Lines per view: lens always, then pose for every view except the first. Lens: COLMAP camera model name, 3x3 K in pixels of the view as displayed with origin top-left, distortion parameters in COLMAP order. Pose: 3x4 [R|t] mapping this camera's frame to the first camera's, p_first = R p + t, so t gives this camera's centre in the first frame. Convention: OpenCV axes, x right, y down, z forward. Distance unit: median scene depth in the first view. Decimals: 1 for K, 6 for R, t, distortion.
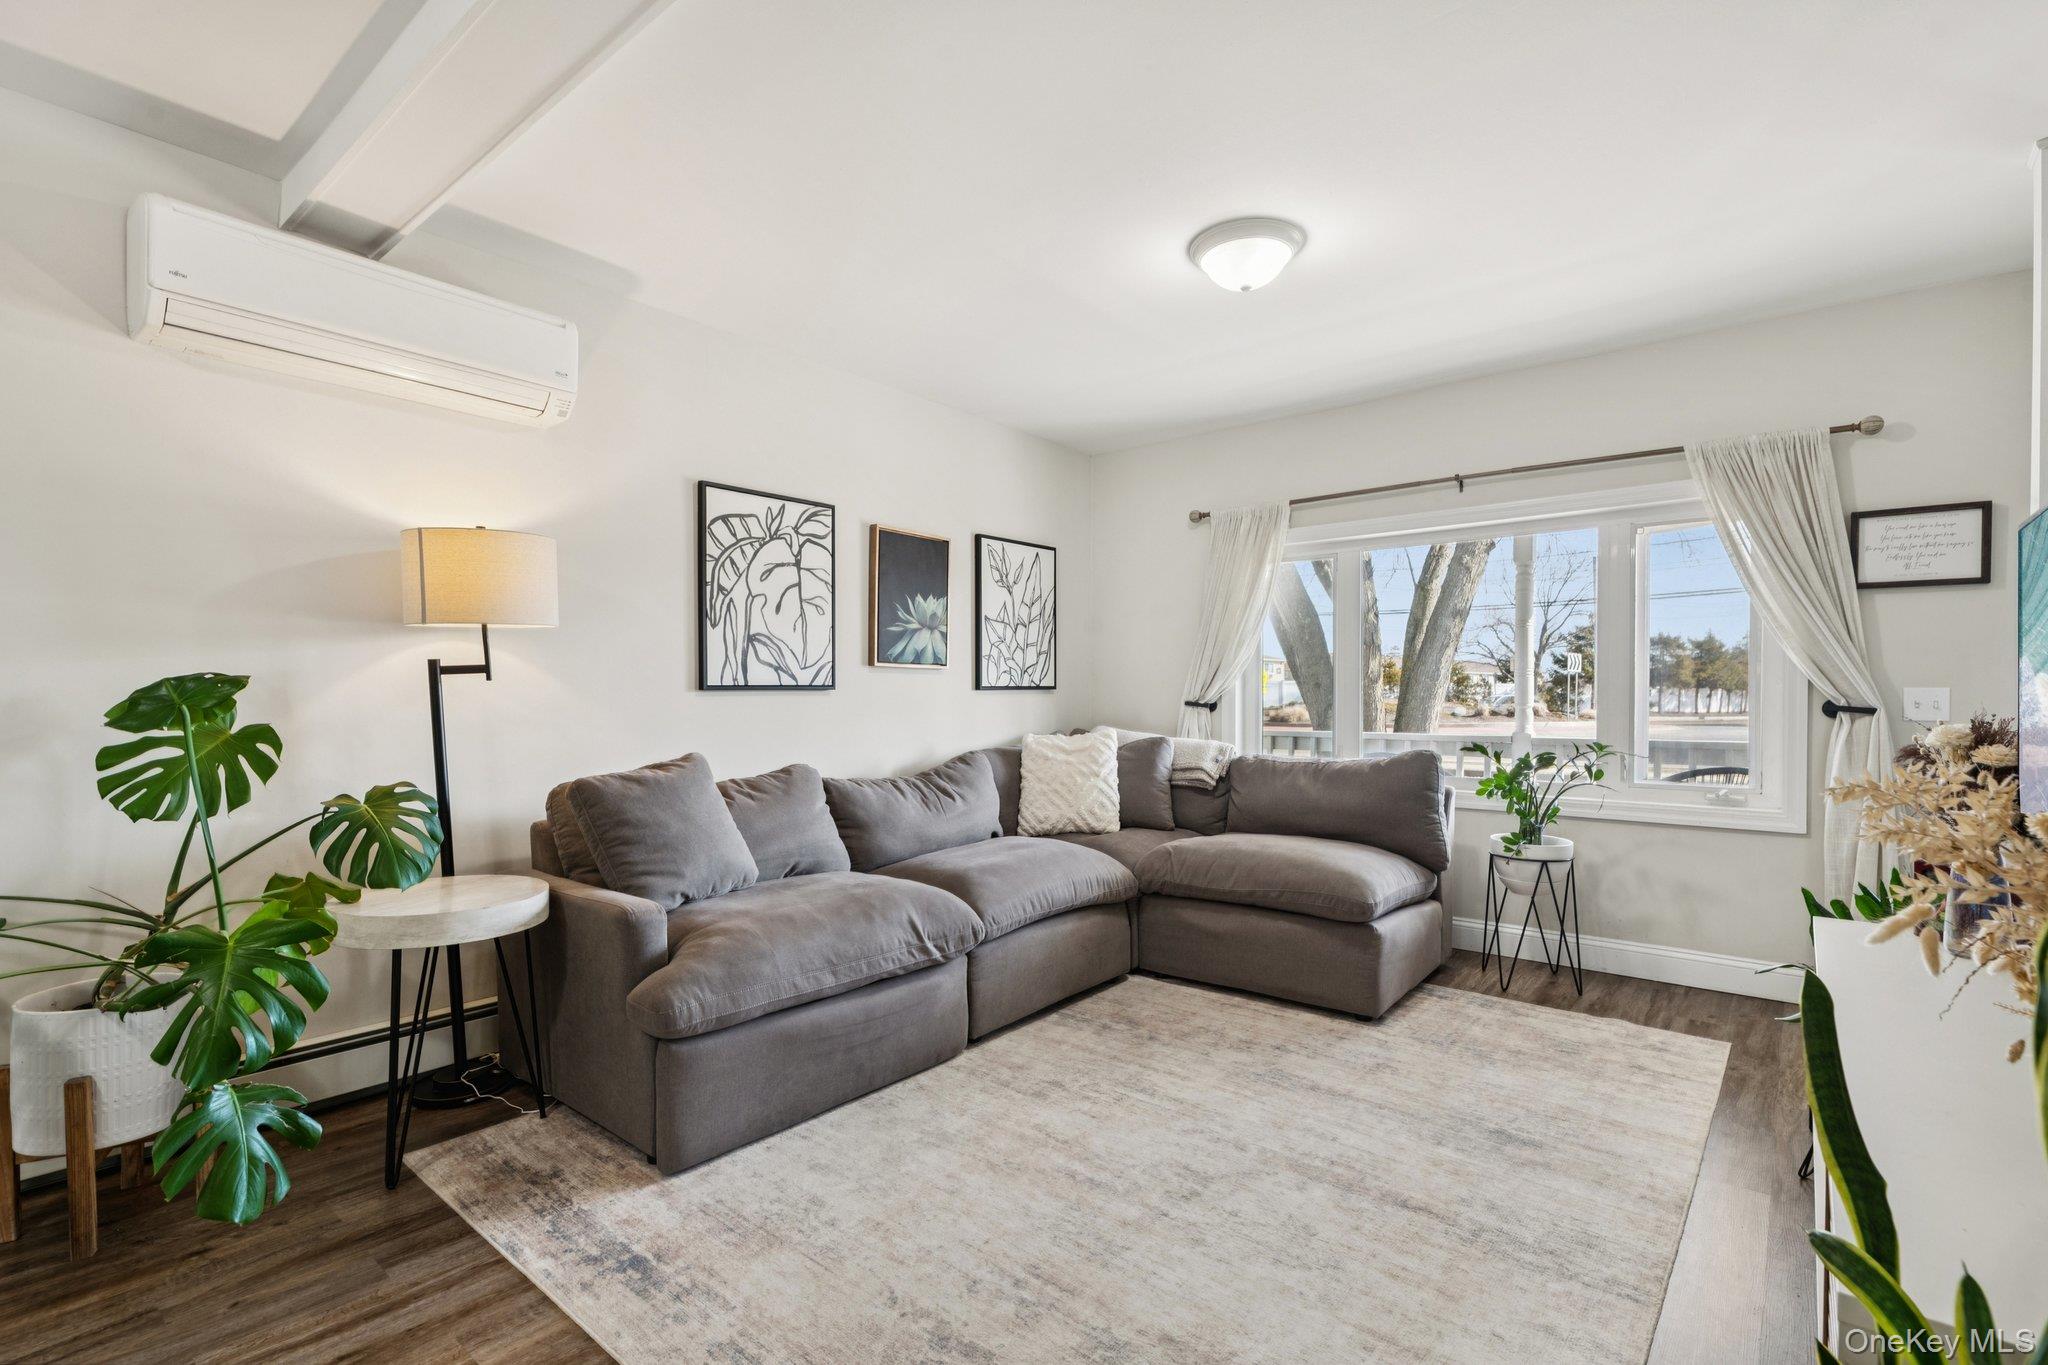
lens RADIAL K [[983.8, 0, 993.9], [0, 983.8, 685.6], [0, 0, 1]] dist [0.003641, -0.002426]
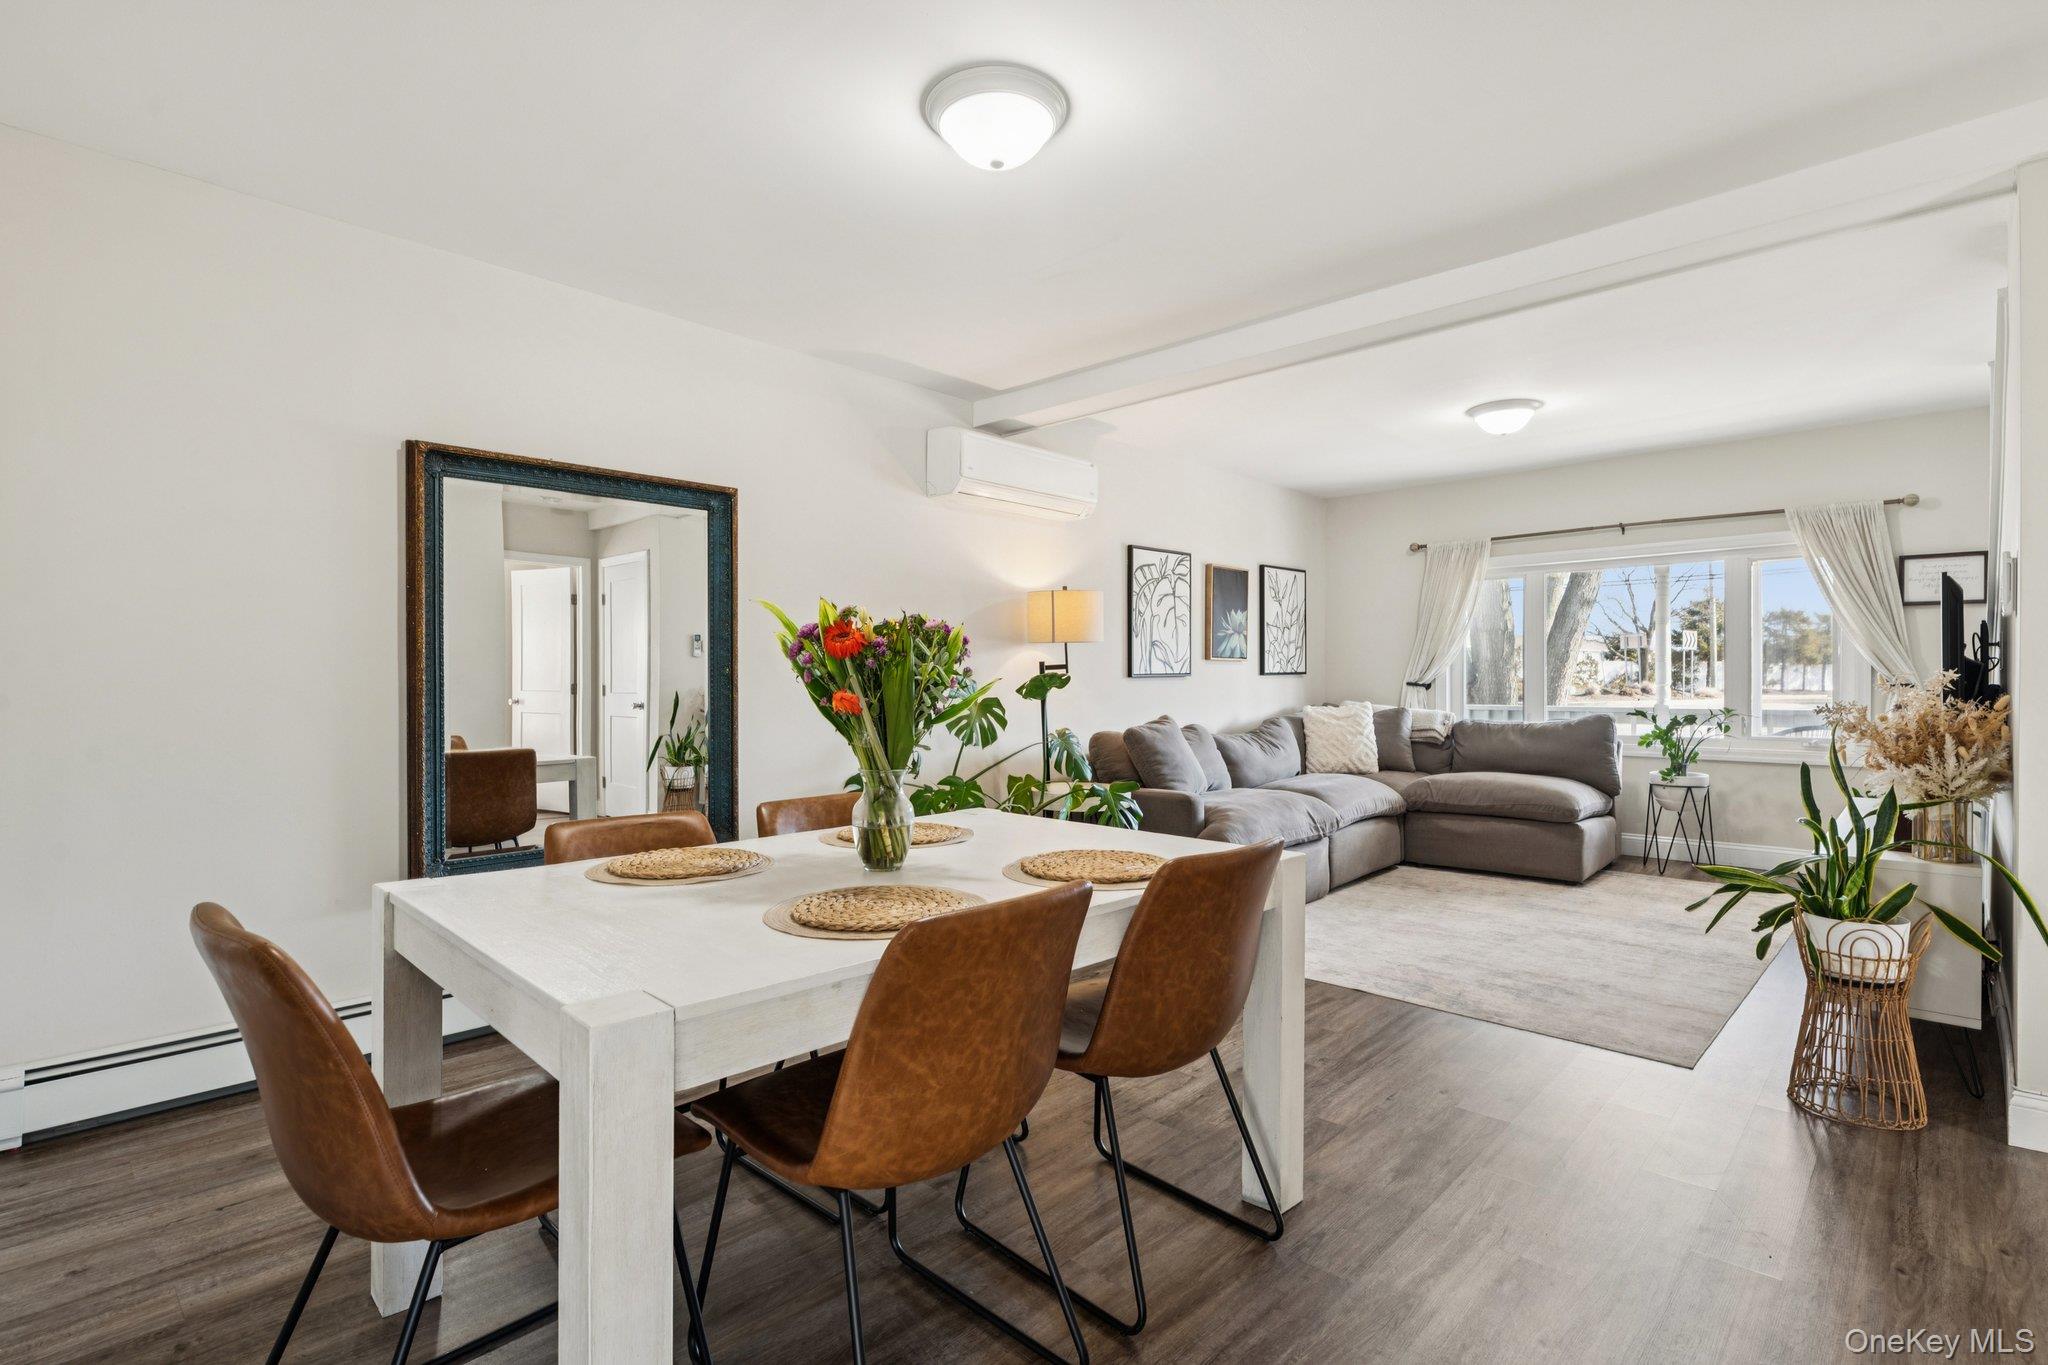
lens RADIAL K [[983.8, 0, 1013.1], [0, 983.8, 666.4], [0, 0, 1]] dist [0.003641, -0.002426]
pose [[0.997628, -0.007468, -0.068429, -0.348762], [0.007389, 0.999972, -0.001411, -0.011197], [0.068437, 0.000902, 0.997655, -0.543133]]
